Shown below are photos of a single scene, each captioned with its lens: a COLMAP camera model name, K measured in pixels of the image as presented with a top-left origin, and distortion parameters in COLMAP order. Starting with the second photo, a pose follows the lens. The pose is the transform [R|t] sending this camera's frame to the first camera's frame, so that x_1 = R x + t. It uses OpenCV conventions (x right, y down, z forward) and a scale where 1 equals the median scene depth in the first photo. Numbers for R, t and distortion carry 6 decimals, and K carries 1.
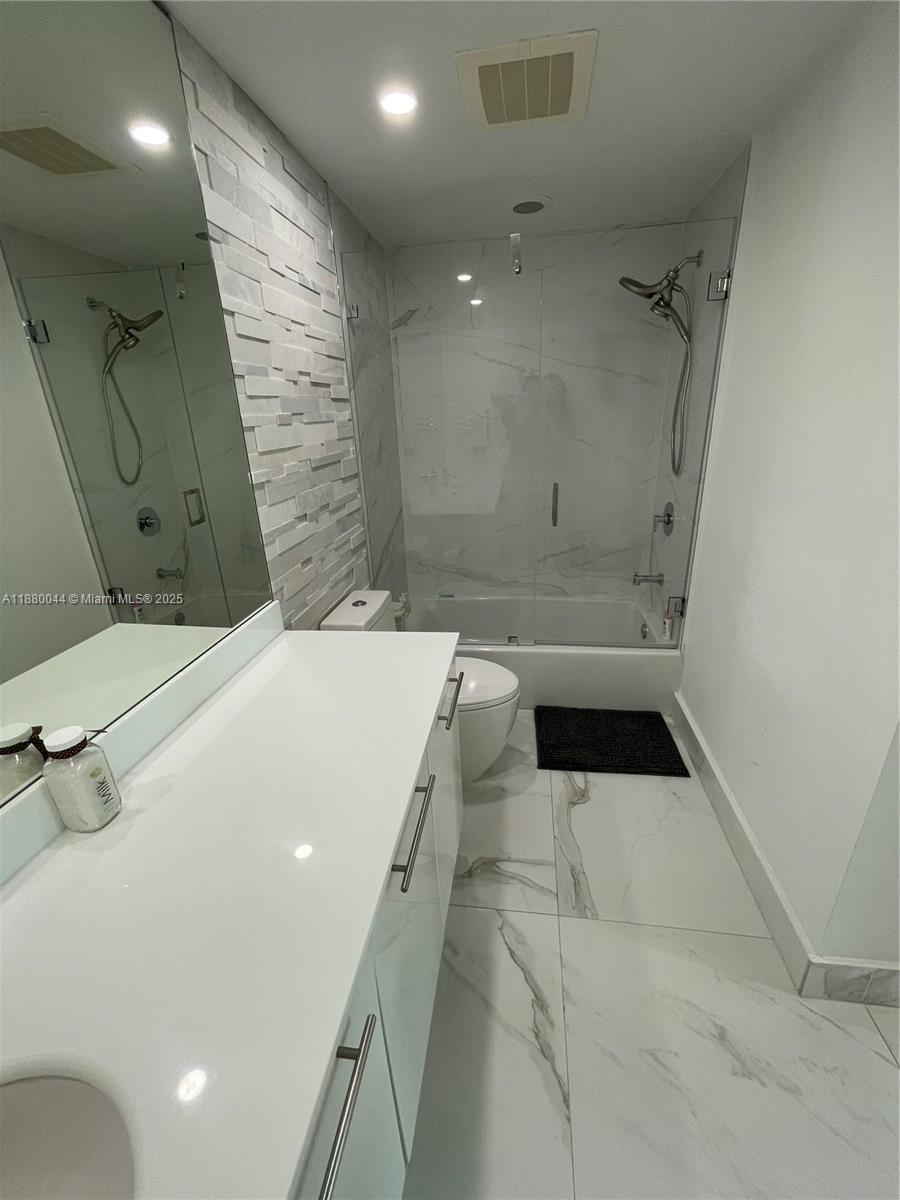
lens RADIAL K [[488.1, 0, 451.2], [0, 488.1, 597.9], [0, 0, 1]] dist [-0.007059, 0.002946]
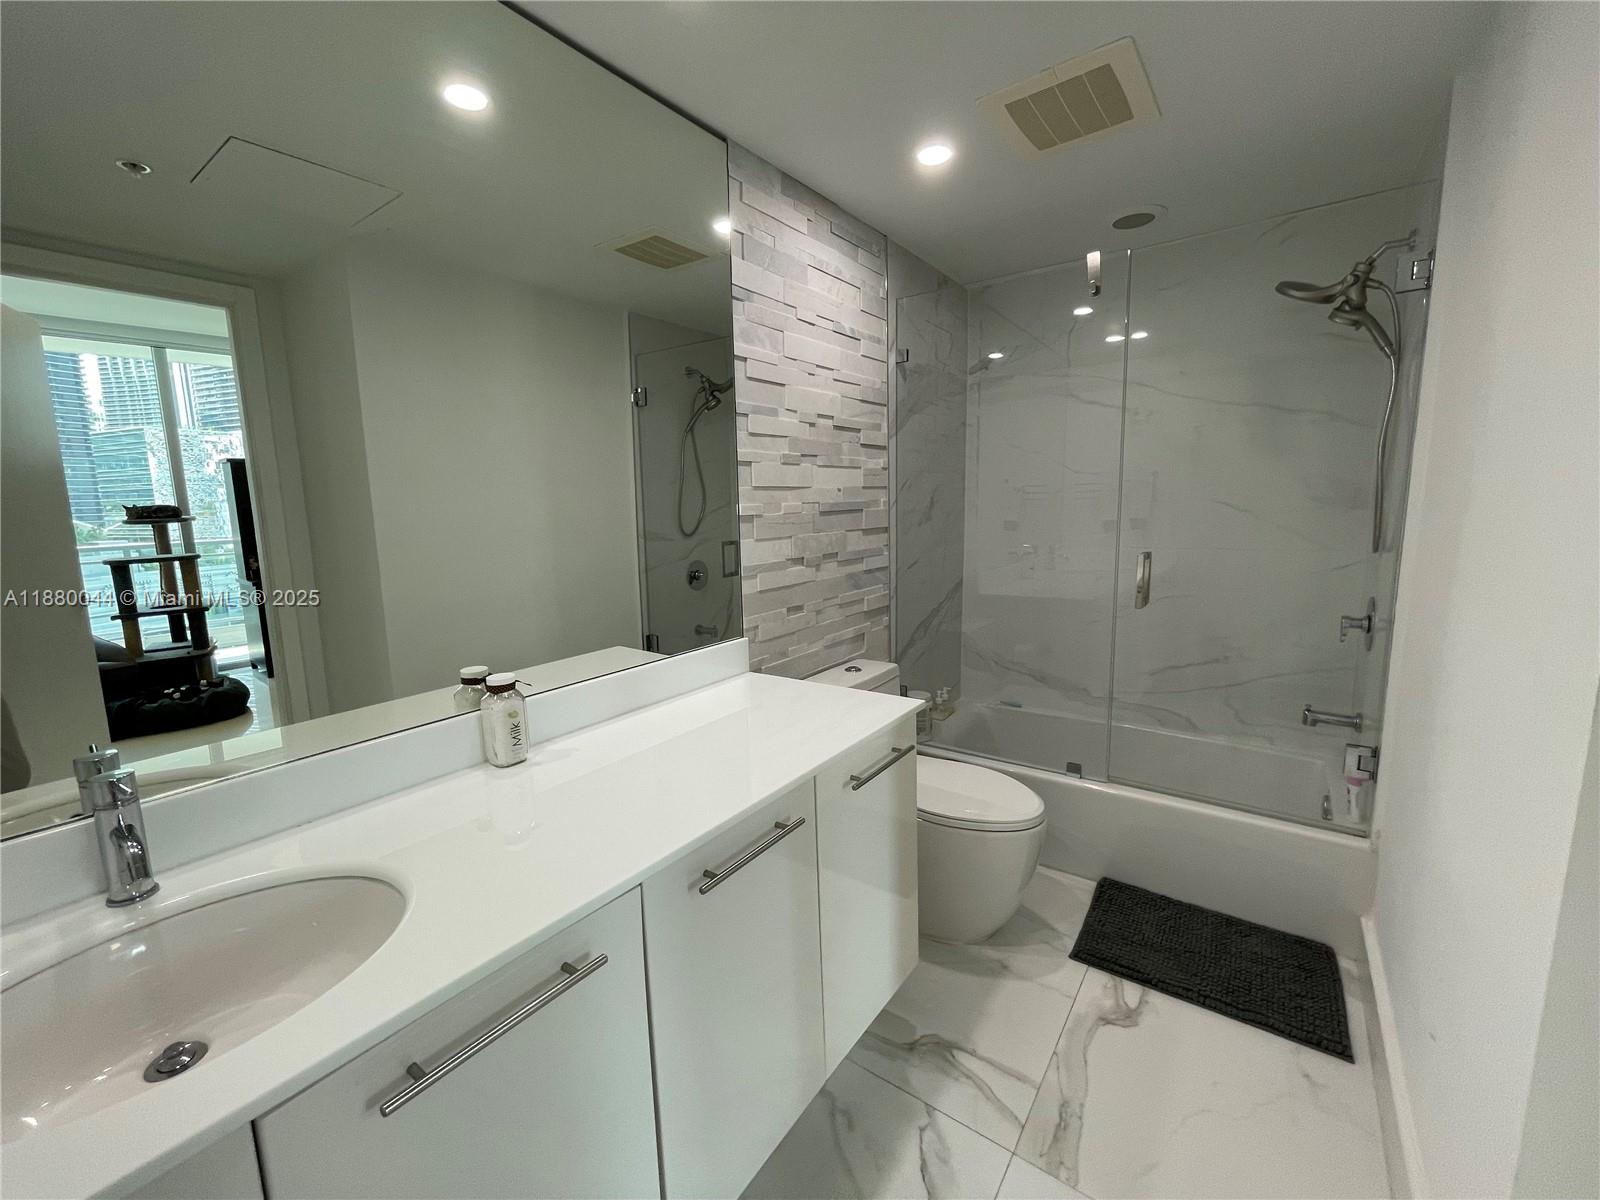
lens RADIAL K [[650.8, 0, 794.7], [0, 650.8, 598.9], [0, 0, 1]] dist [-0.007059, 0.002946]
pose [[0.879197, 0.087937, -0.468273, 0.233571], [-0.180749, 0.970912, -0.157034, 0.085444], [0.440843, 0.222704, 0.869517, -0.051901]]
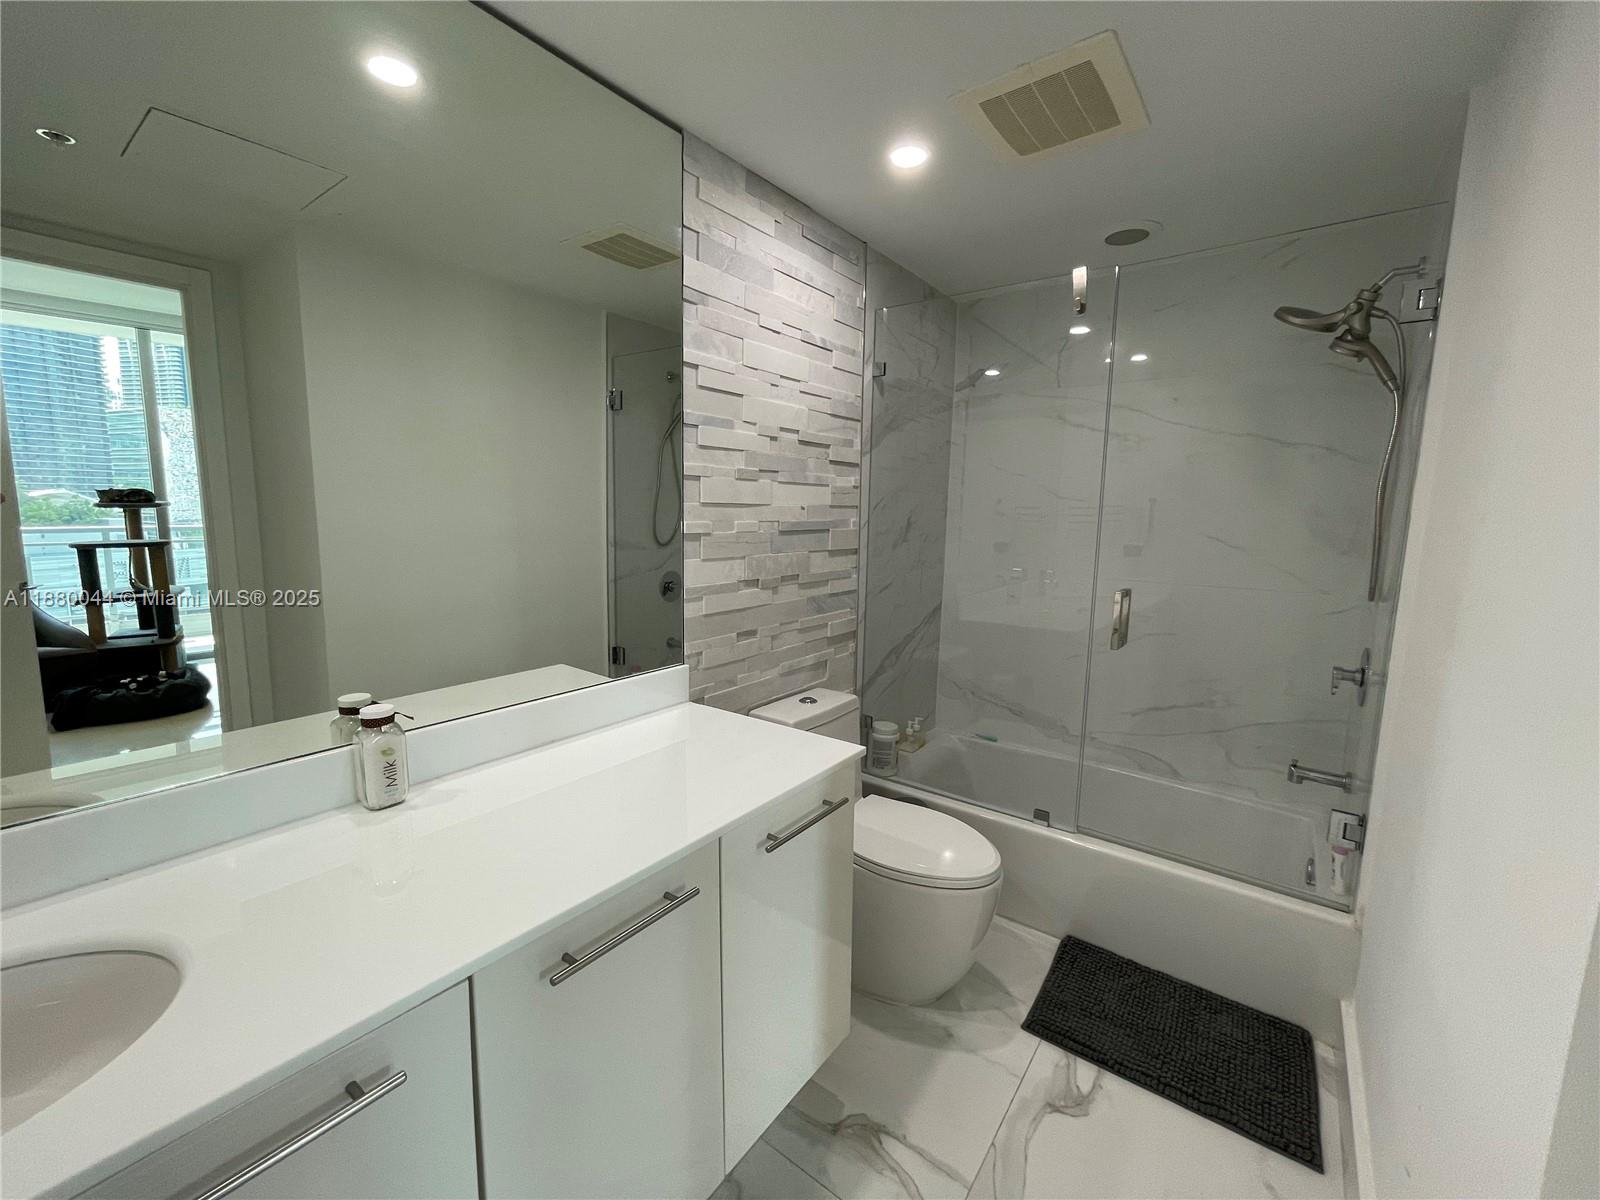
lens RADIAL K [[650.8, 0, 795.9], [0, 650.8, 597.4], [0, 0, 1]] dist [-0.007059, 0.002946]
pose [[0.871667, 0.120048, -0.475168, 0.269107], [-0.223394, 0.960282, -0.167195, 0.030588], [0.436224, 0.251888, 0.863864, 0.035159]]
